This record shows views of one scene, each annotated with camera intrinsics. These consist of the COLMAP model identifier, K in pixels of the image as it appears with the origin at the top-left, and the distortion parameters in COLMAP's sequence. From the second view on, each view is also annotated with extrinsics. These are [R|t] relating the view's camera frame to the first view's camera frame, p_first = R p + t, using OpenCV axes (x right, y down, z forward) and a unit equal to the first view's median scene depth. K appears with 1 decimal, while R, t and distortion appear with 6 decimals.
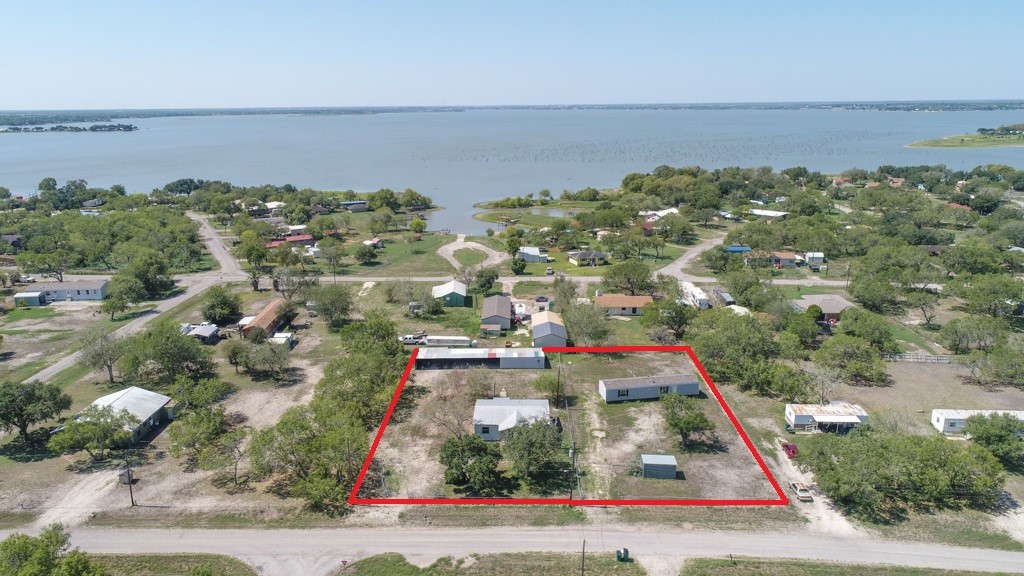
lens RADIAL K [[673.7, 0, 510.1], [0, 673.7, 287.9], [0, 0, 1]] dist [-0.002482, 0.001039]
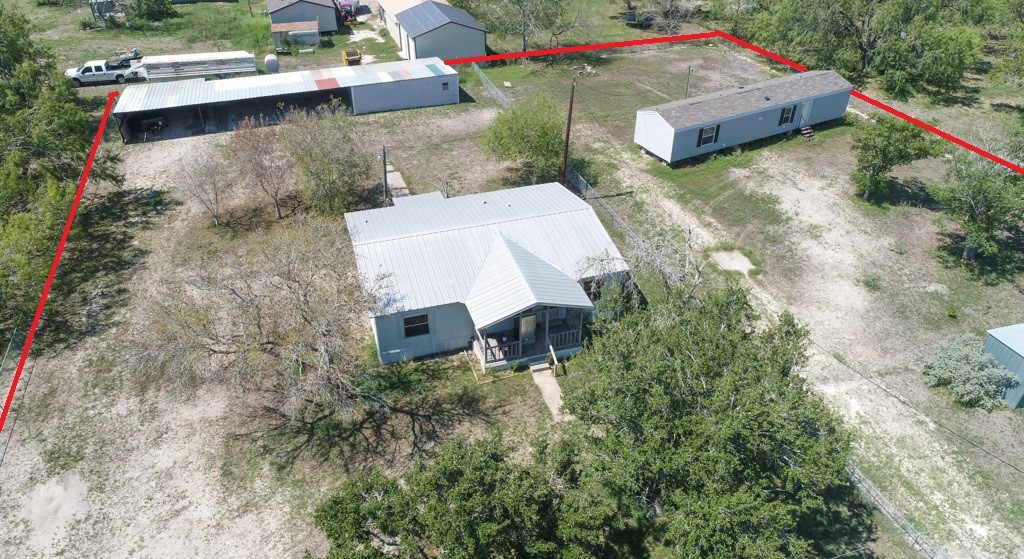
lens RADIAL K [[684.0, 0, 515.2], [0, 684.0, 281.9], [0, 0, 1]] dist [0.007856, 0.000765]
pose [[0.942279, -0.184761, 0.279236, -0.051631], [0.076260, 0.930476, 0.358328, 0.065926], [-0.326027, -0.316351, 0.890858, 0.513730]]
